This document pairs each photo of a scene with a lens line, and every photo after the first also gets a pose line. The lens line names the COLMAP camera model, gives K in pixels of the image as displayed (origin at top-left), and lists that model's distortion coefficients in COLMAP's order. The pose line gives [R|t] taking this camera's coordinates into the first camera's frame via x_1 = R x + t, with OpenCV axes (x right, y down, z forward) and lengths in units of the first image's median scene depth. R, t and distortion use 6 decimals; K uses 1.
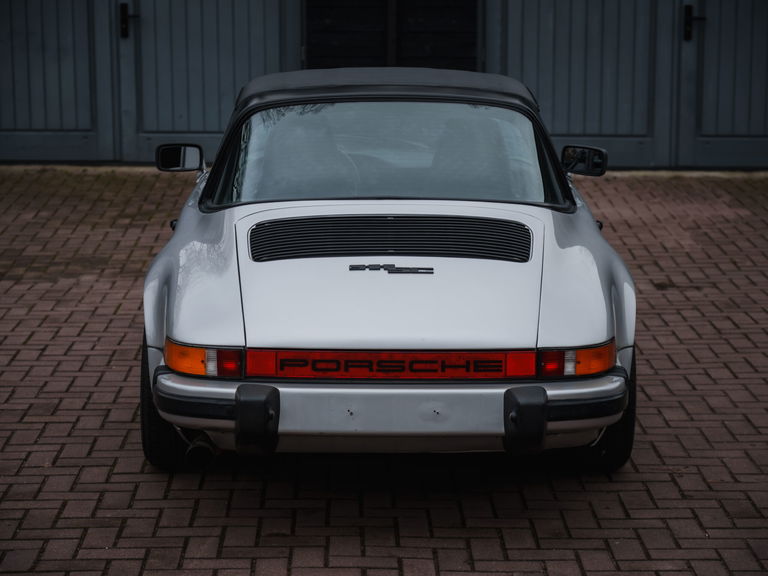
lens RADIAL K [[2013.9, 0, 380.4], [0, 2013.9, 266.2], [0, 0, 1]] dist [0.091567, 0.000000]
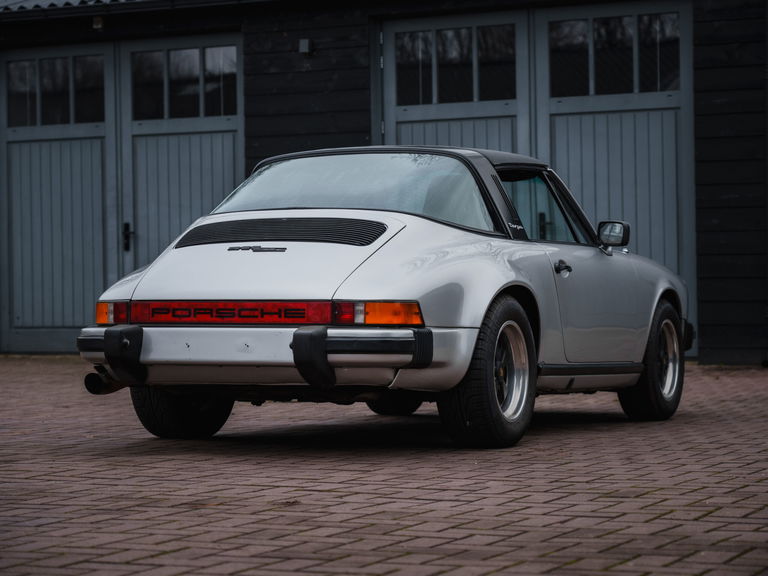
lens RADIAL K [[2228.3, 0, 385.1], [0, 2228.3, 281.3], [0, 0, 1]] dist [0.207268, 0.000000]
pose [[0.907731, -0.010923, -0.419411, 0.536188], [-0.063354, 0.984630, -0.162760, 0.196792], [0.414742, 0.174314, 0.893087, -0.178795]]
